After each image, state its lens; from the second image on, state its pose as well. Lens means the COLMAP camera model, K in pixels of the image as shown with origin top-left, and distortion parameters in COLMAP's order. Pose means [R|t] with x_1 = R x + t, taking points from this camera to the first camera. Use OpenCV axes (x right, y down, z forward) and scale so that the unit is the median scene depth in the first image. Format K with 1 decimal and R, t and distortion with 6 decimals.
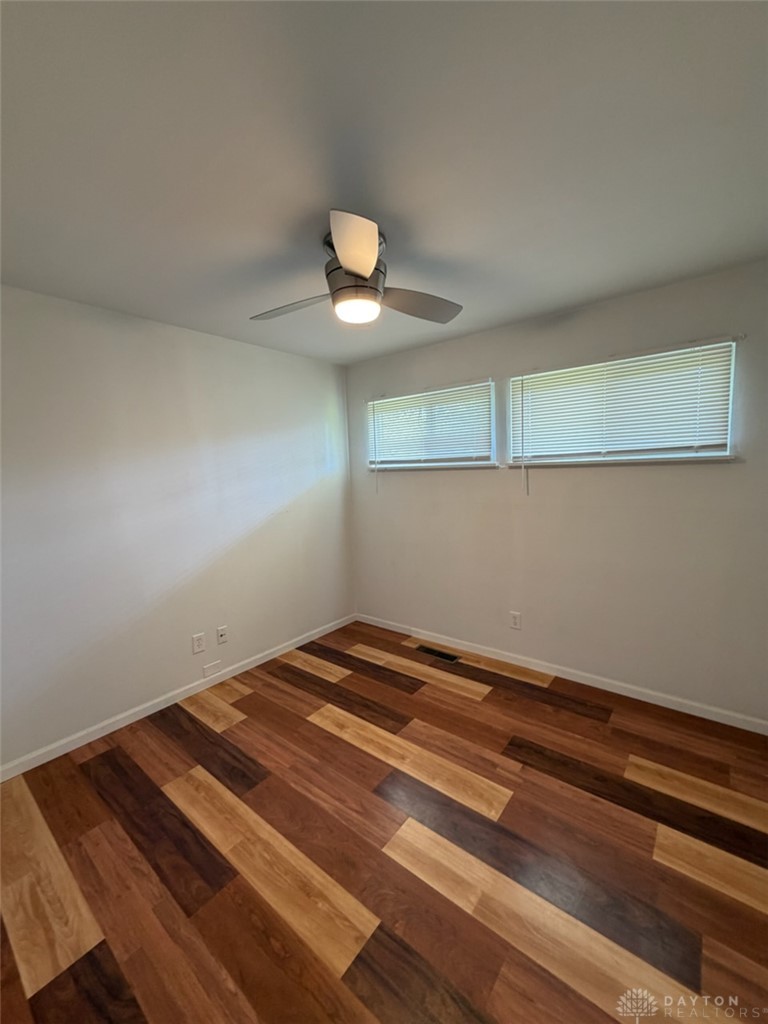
lens RADIAL K [[408.7, 0, 384.8], [0, 408.7, 509.4], [0, 0, 1]] dist [-0.000699, 0.000526]
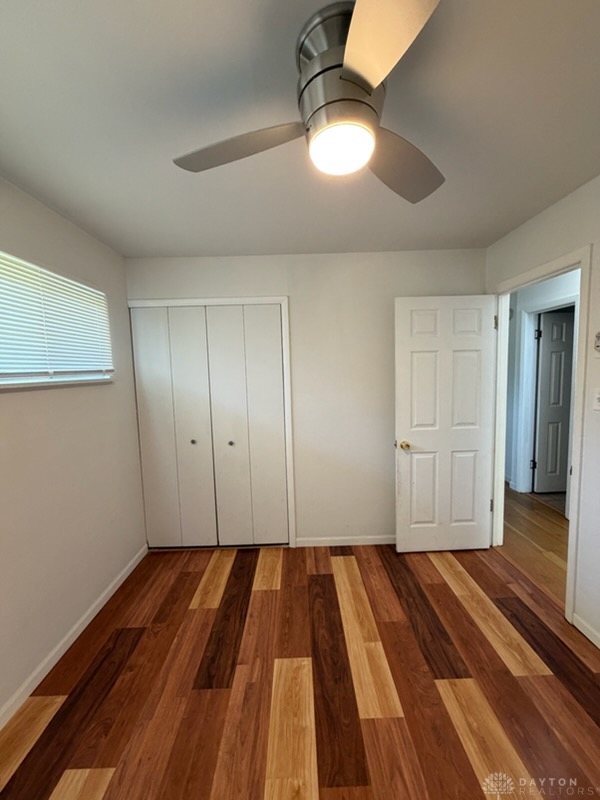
lens RADIAL K [[319.3, 0, 300.6], [0, 319.3, 397.9], [0, 0, 1]] dist [-0.000699, 0.000526]
pose [[-0.629516, -0.015654, 0.776829, -0.406207], [0.132324, 0.983031, 0.127041, -0.132638], [-0.765637, 0.182768, -0.616763, 1.320305]]
